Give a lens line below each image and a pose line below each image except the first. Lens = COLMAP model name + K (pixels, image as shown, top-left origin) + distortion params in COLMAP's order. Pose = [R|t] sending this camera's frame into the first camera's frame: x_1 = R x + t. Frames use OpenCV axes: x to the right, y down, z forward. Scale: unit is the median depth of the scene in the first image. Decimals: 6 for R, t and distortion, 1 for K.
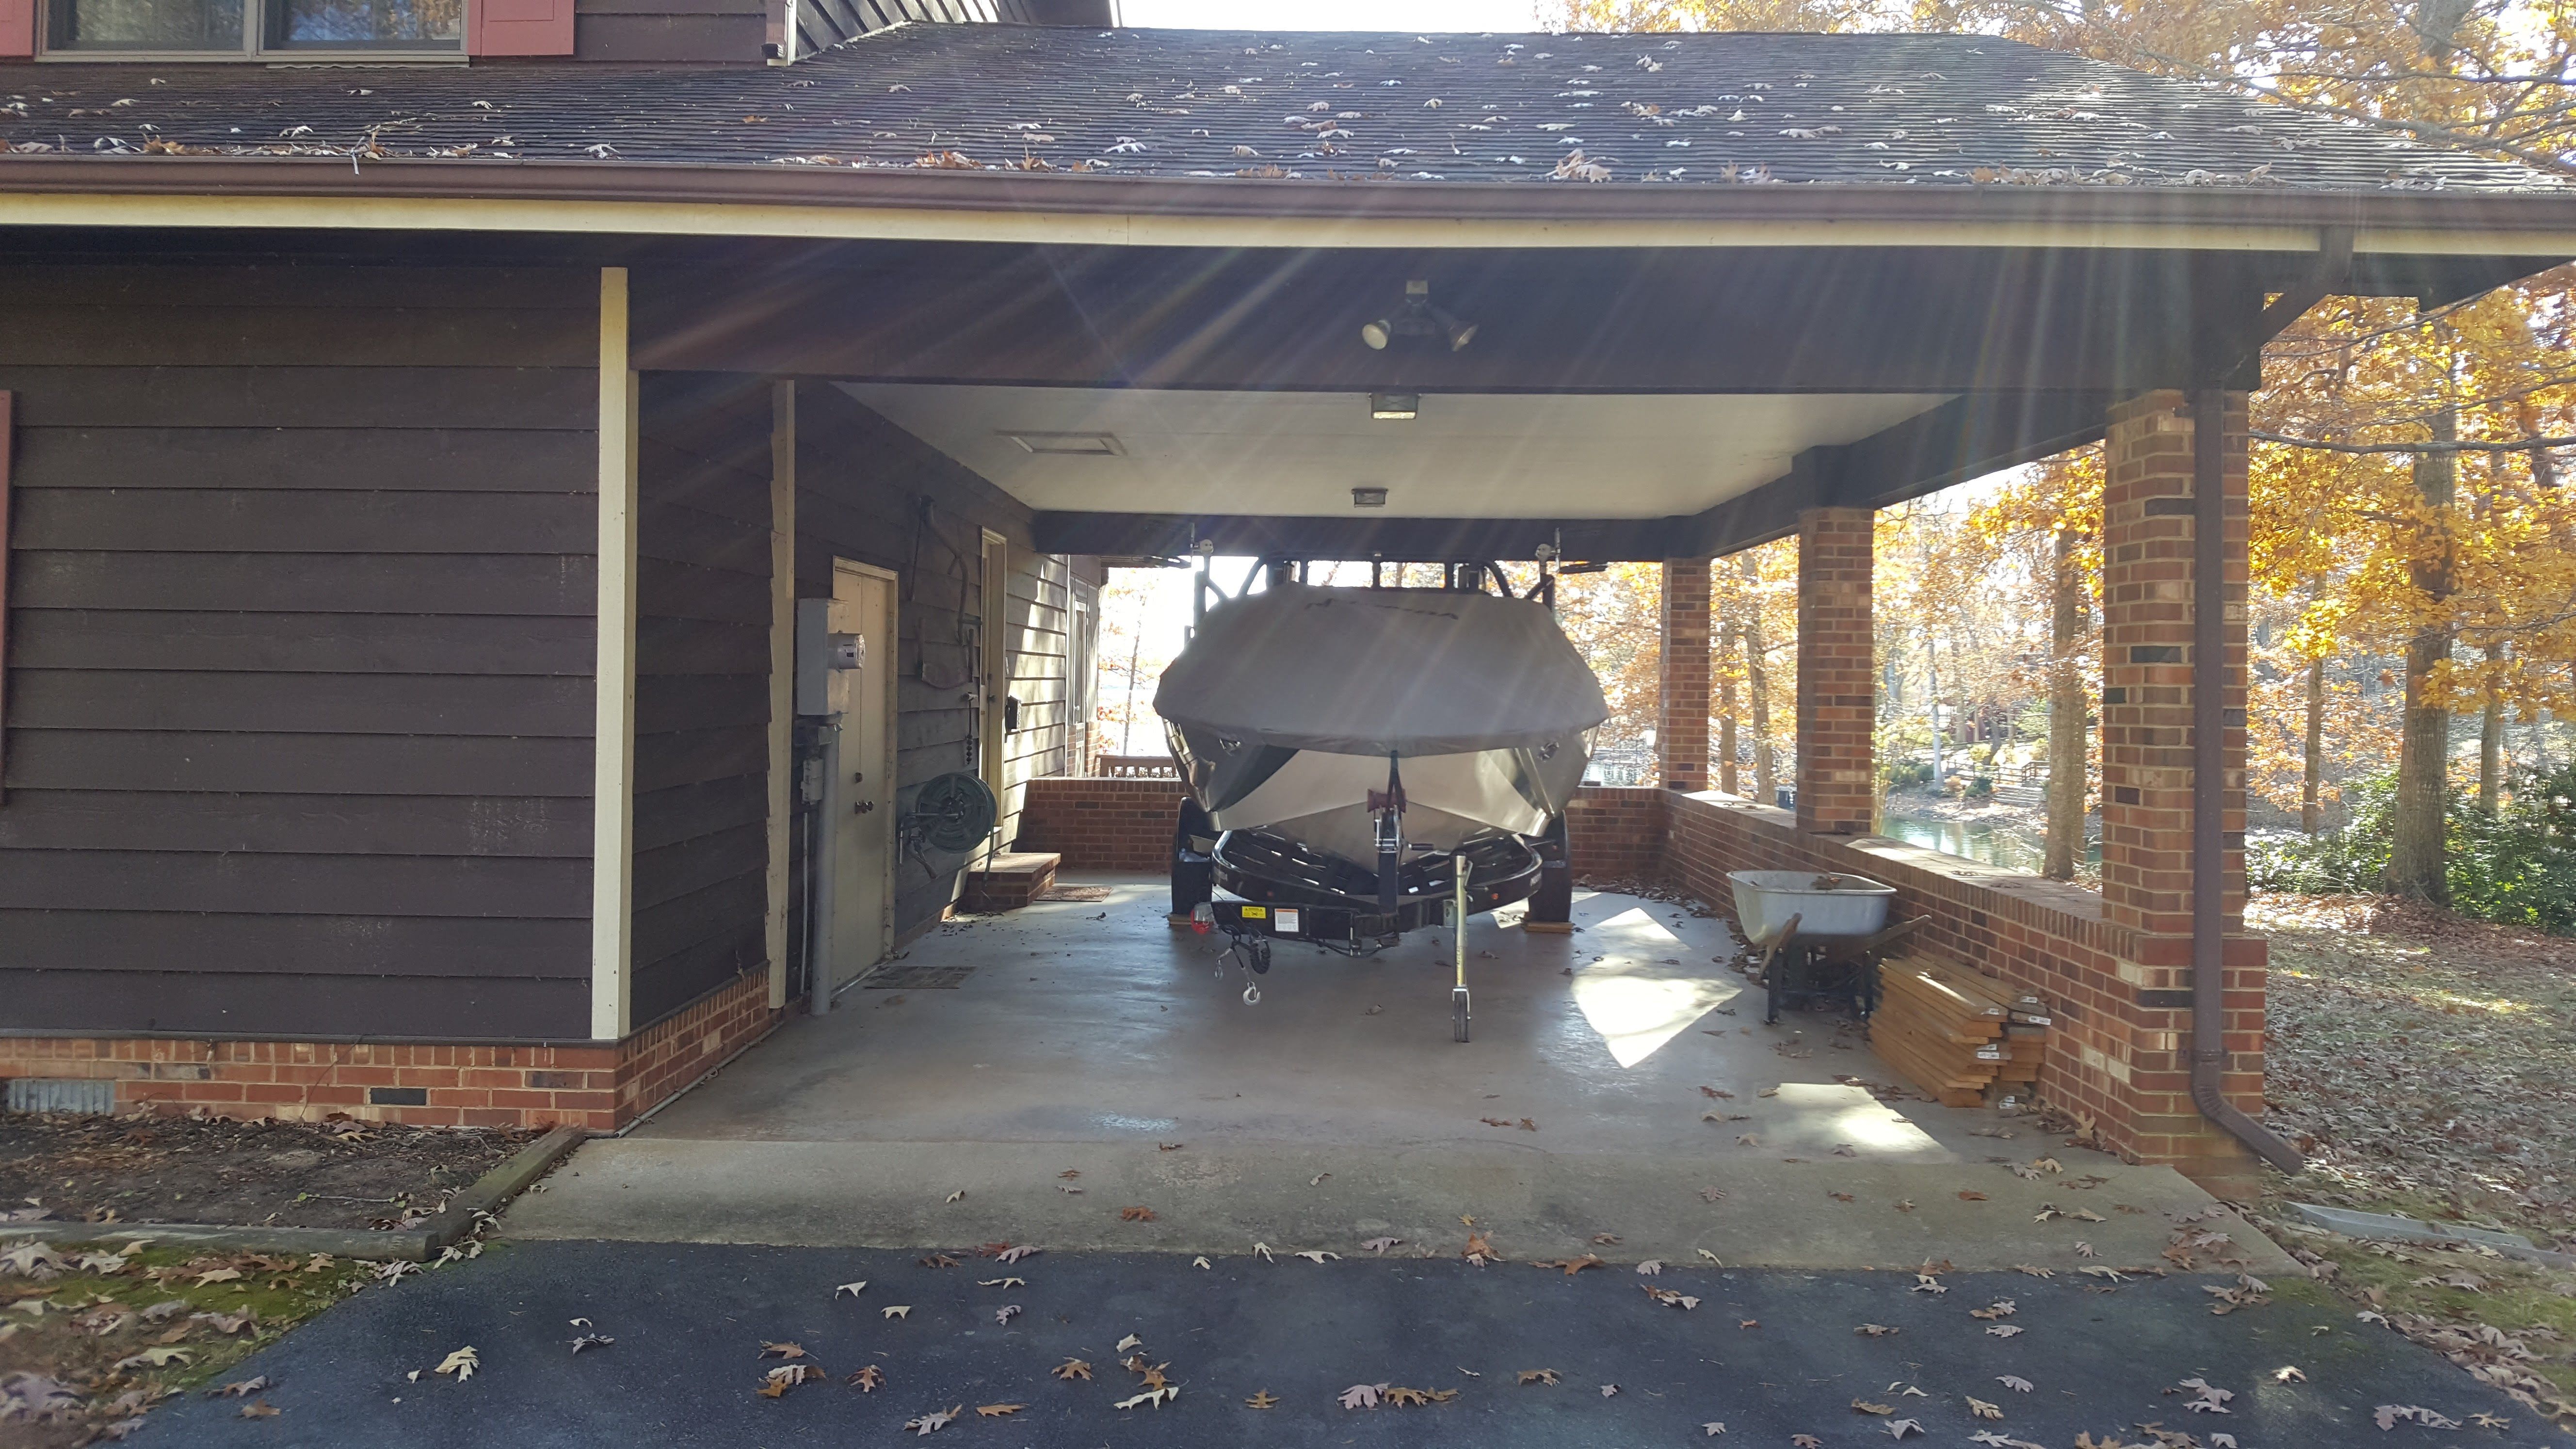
lens RADIAL K [[2055.5, 0, 1288.0], [0, 2055.5, 724.5], [0, 0, 1]] dist [0.016530, -0.005704]
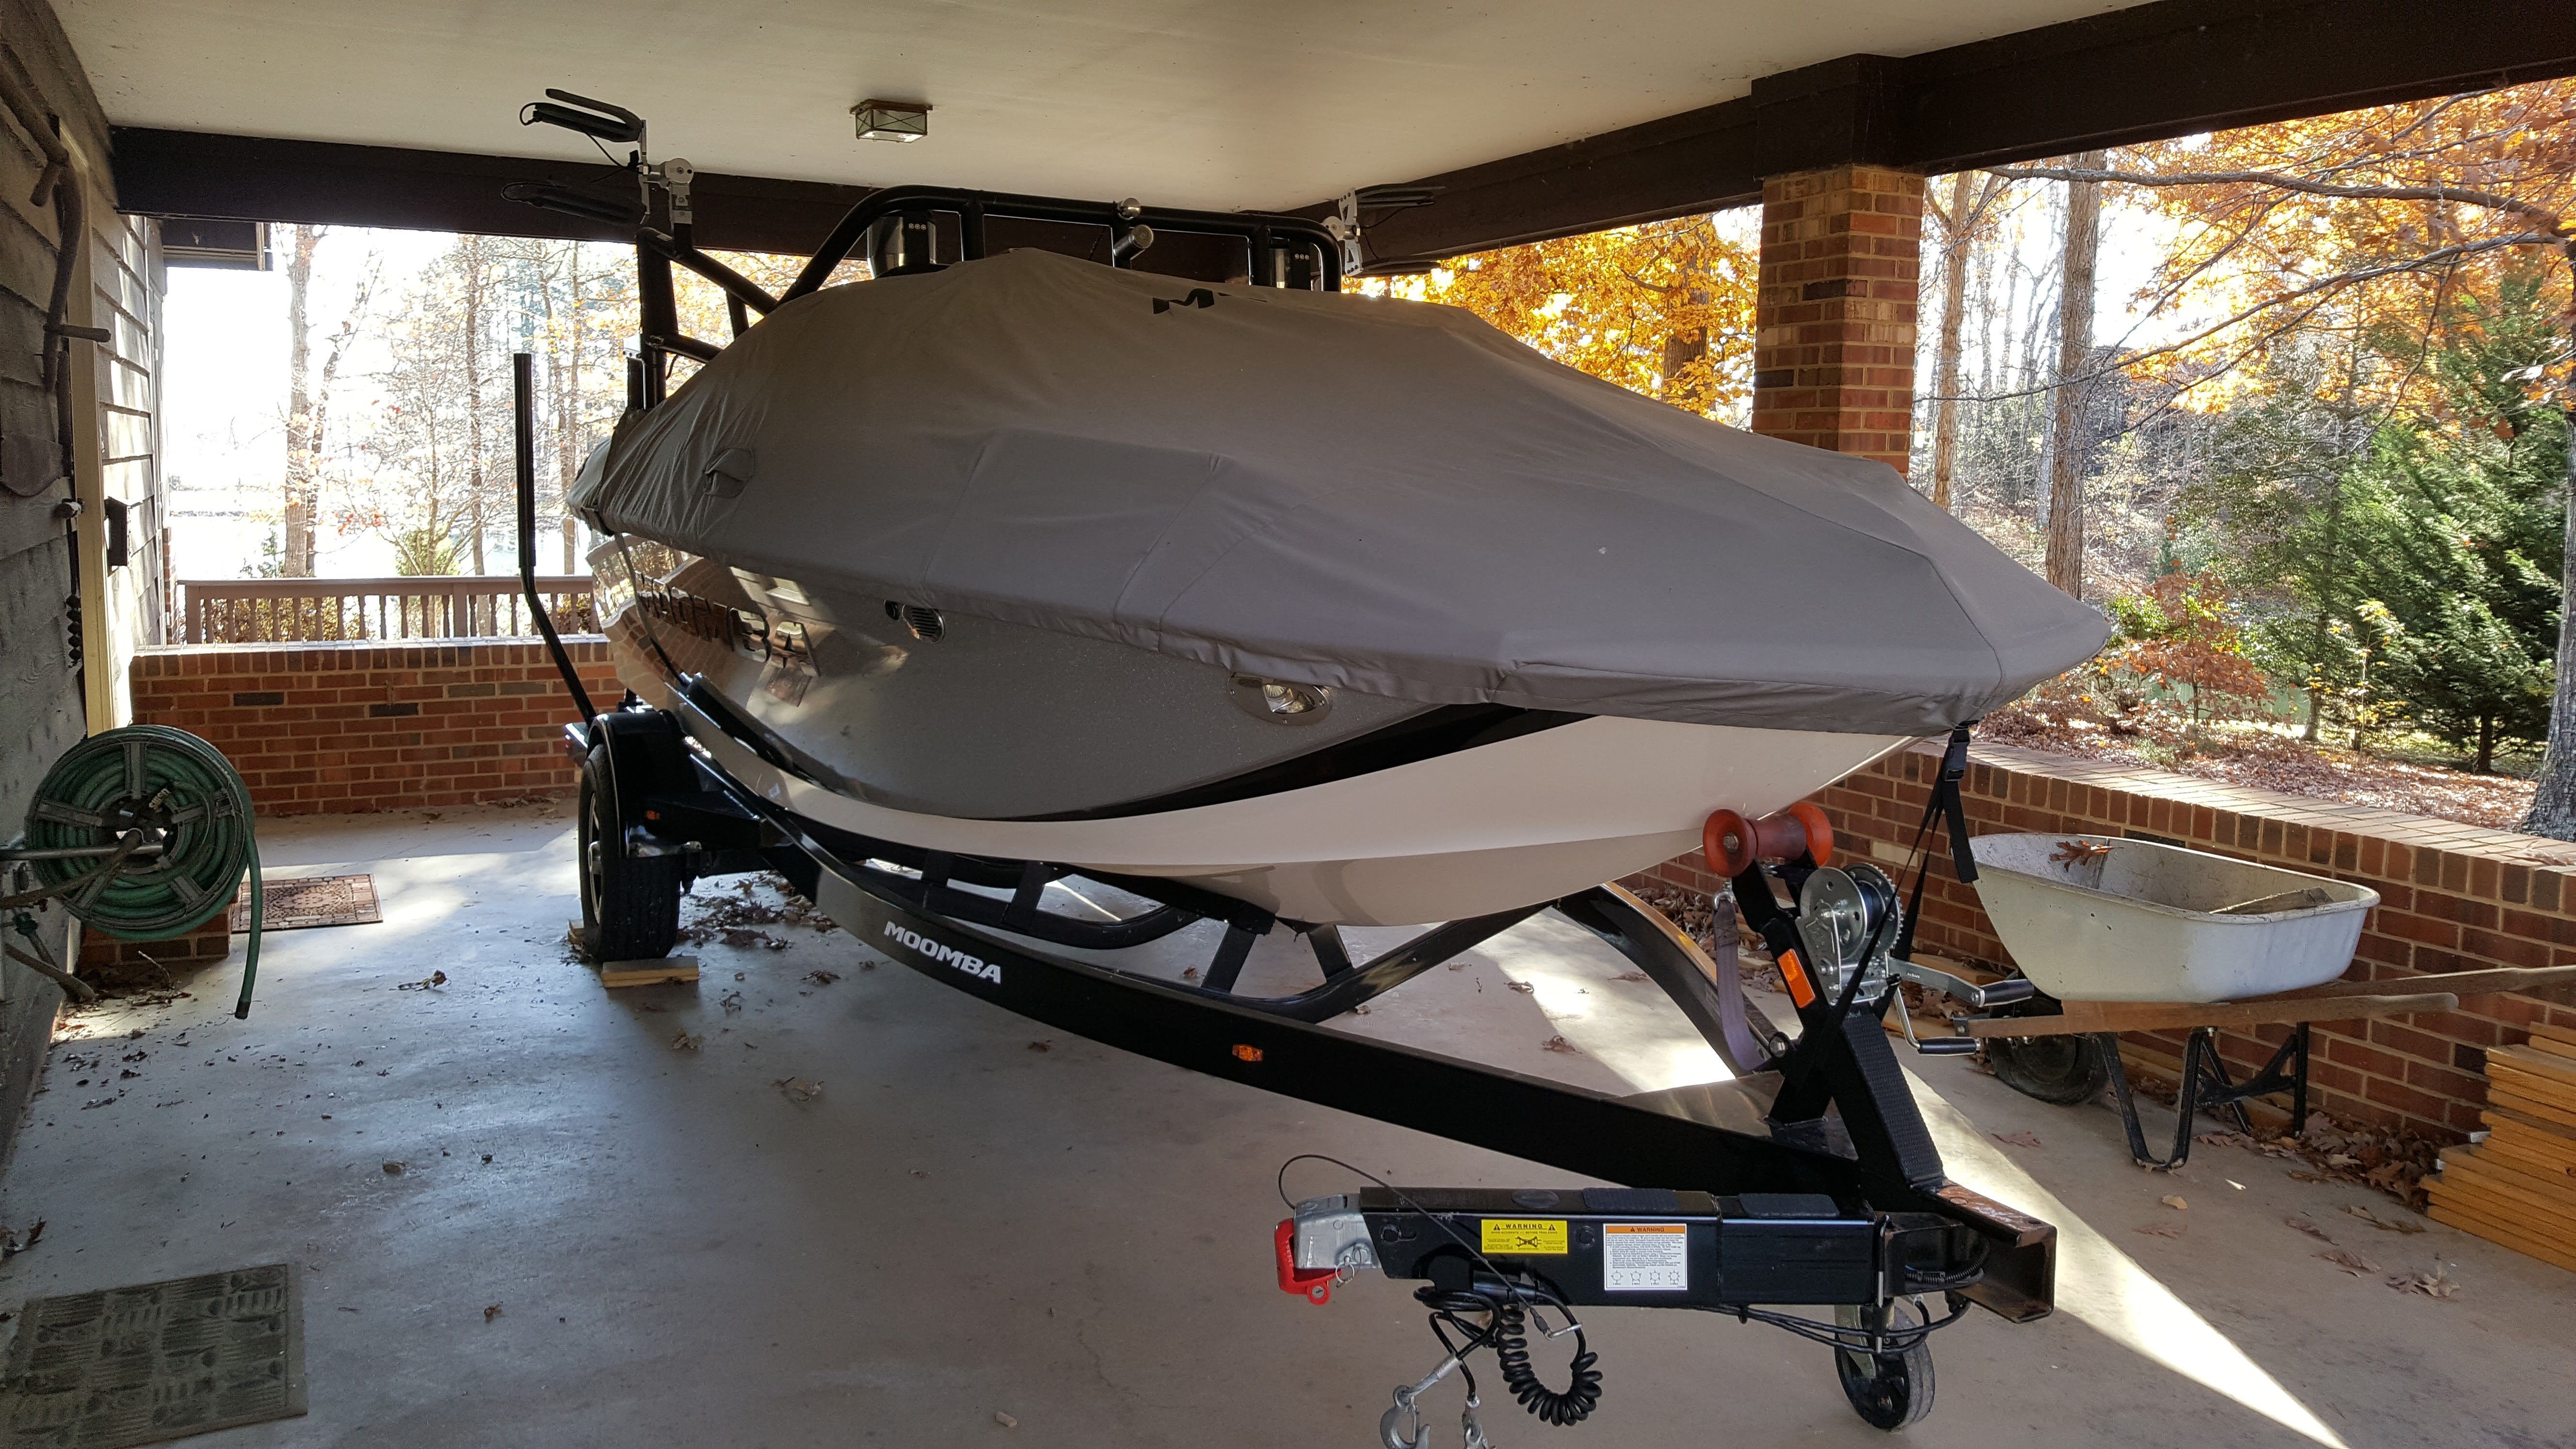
lens RADIAL K [[2045.4, 0, 1391.7], [0, 2045.4, 722.9], [0, 0, 1]] dist [0.039315, -0.155748]
pose [[0.870549, -0.061760, 0.488190, -0.138790], [0.005919, 0.993335, 0.115110, -0.018440], [-0.492046, -0.097320, 0.865113, 0.556970]]
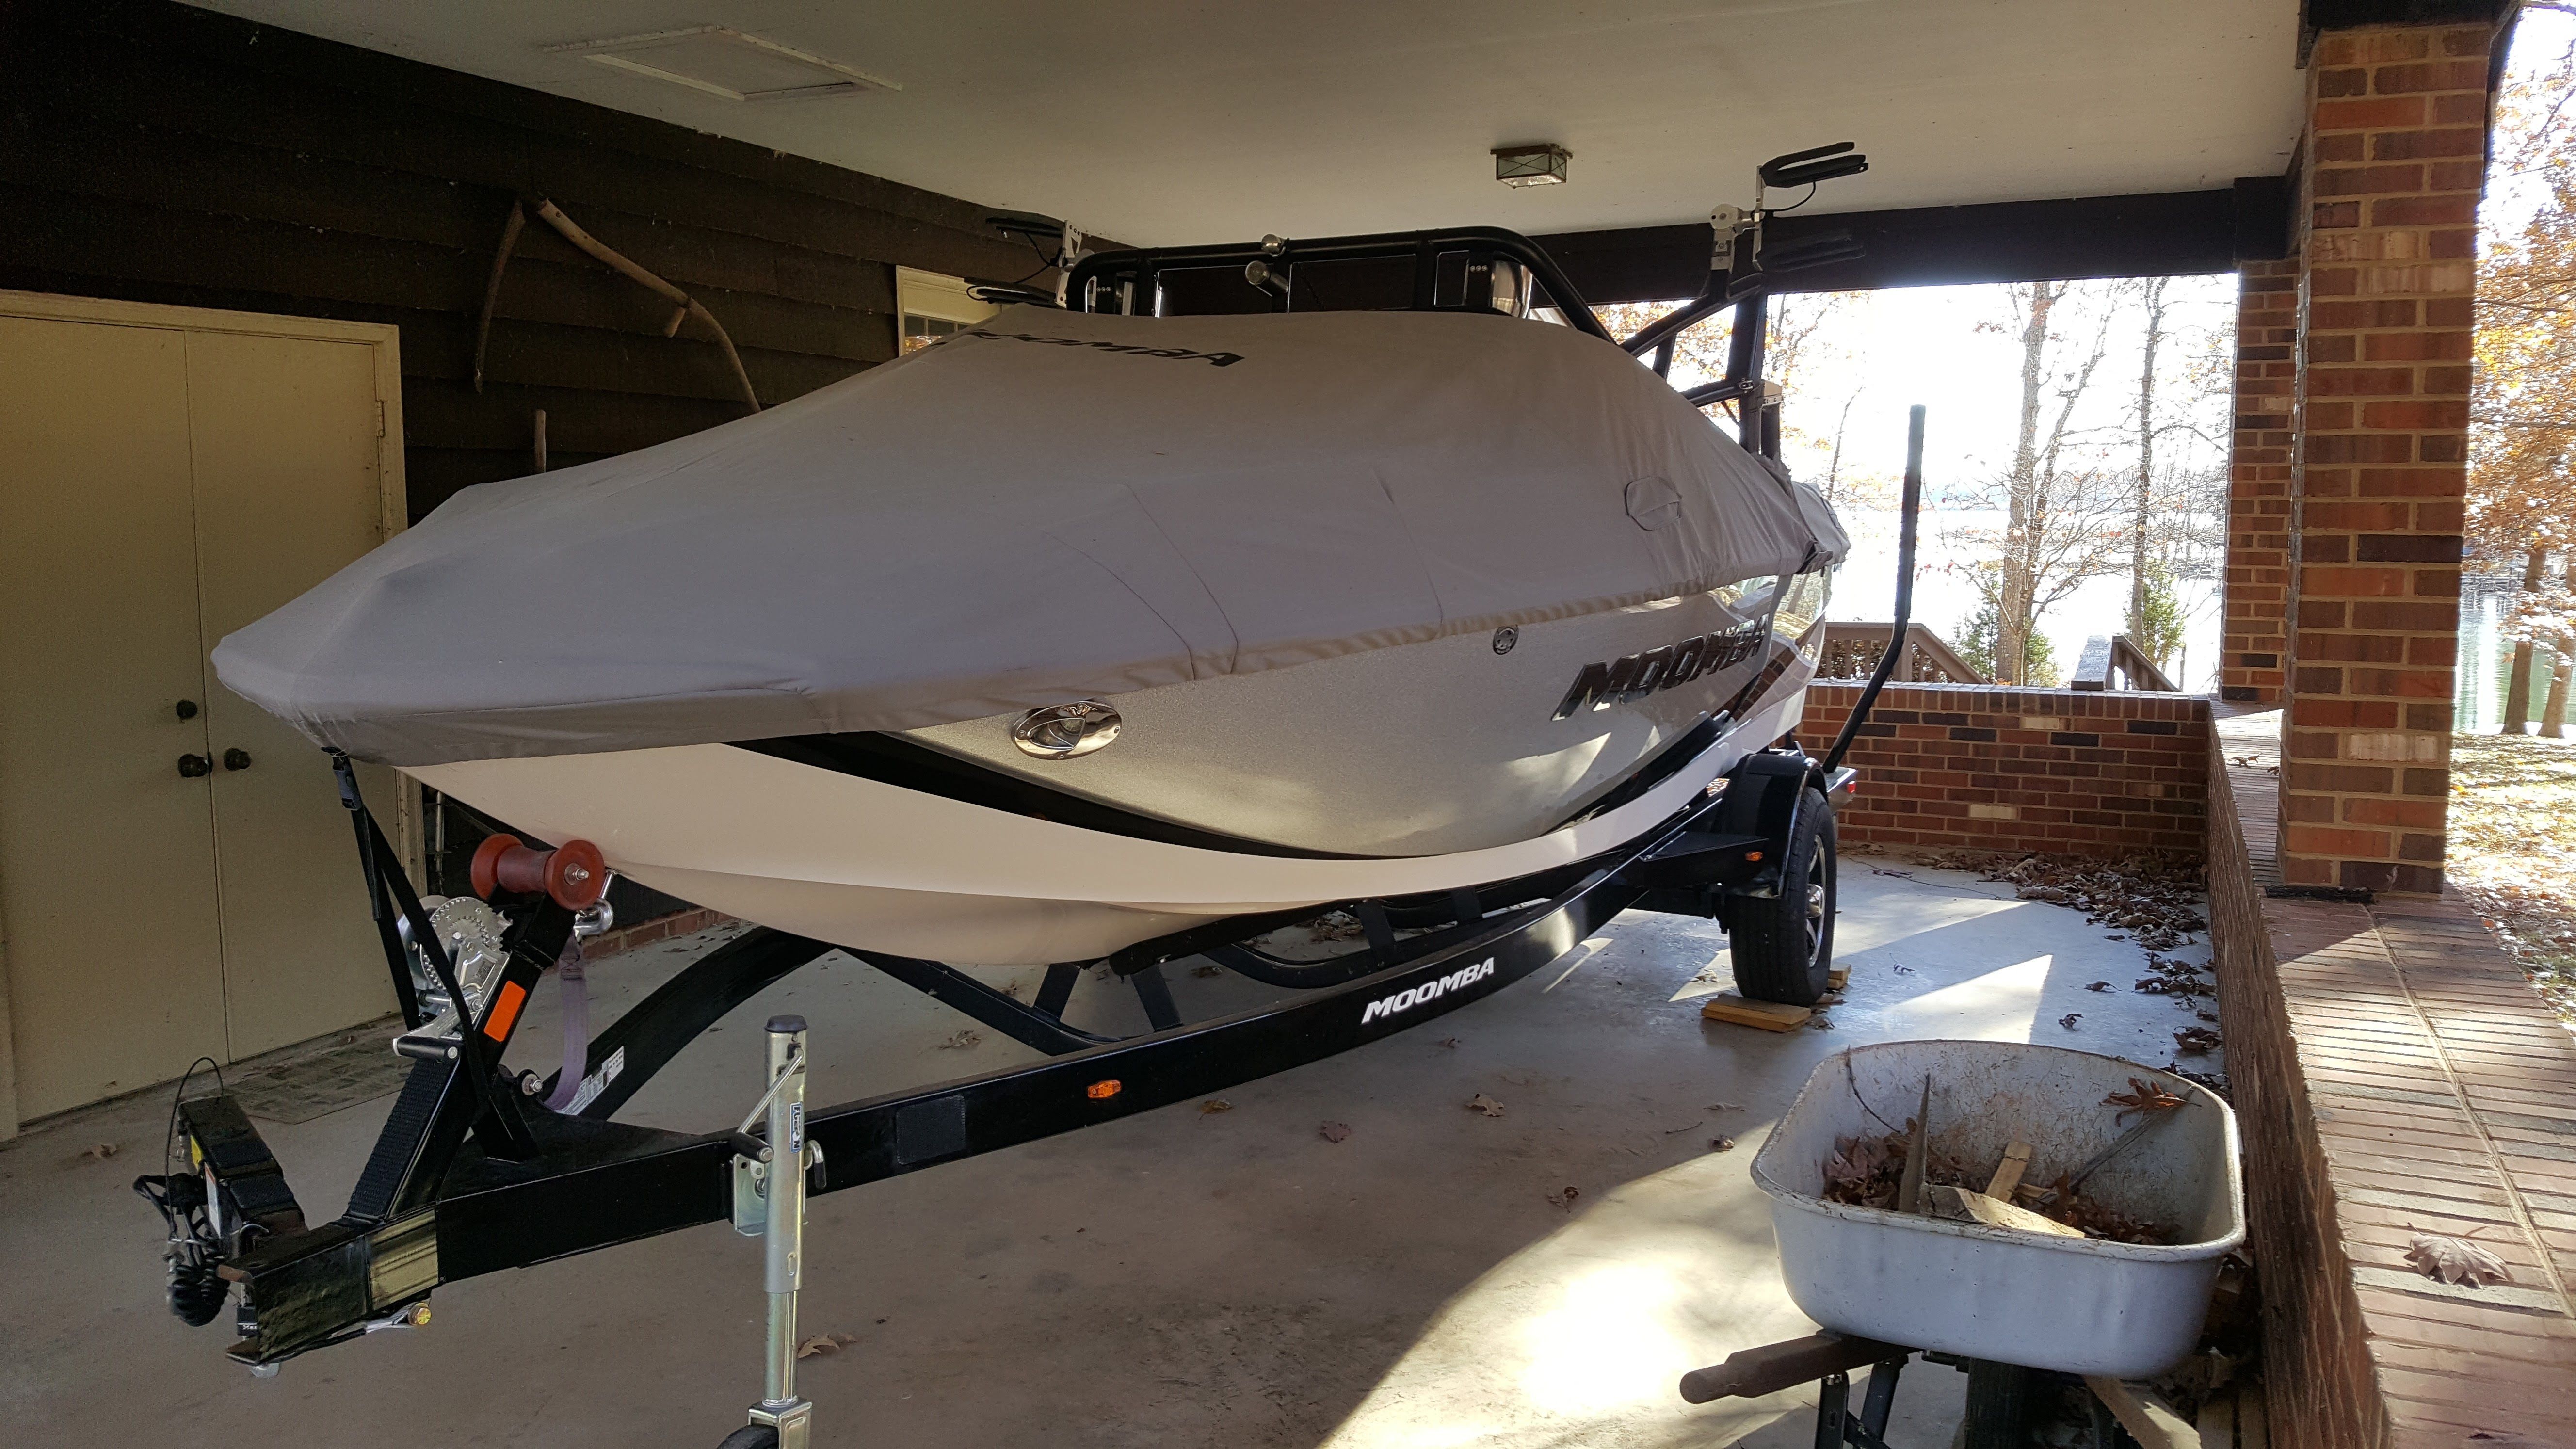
lens RADIAL K [[2055.5, 0, 1288.0], [0, 2055.5, 724.5], [0, 0, 1]] dist [0.016530, -0.005704]
pose [[0.921675, 0.024335, -0.387200, 0.233072], [0.008729, 0.996478, 0.083403, -0.012710], [0.387866, -0.080250, 0.918216, 0.570303]]
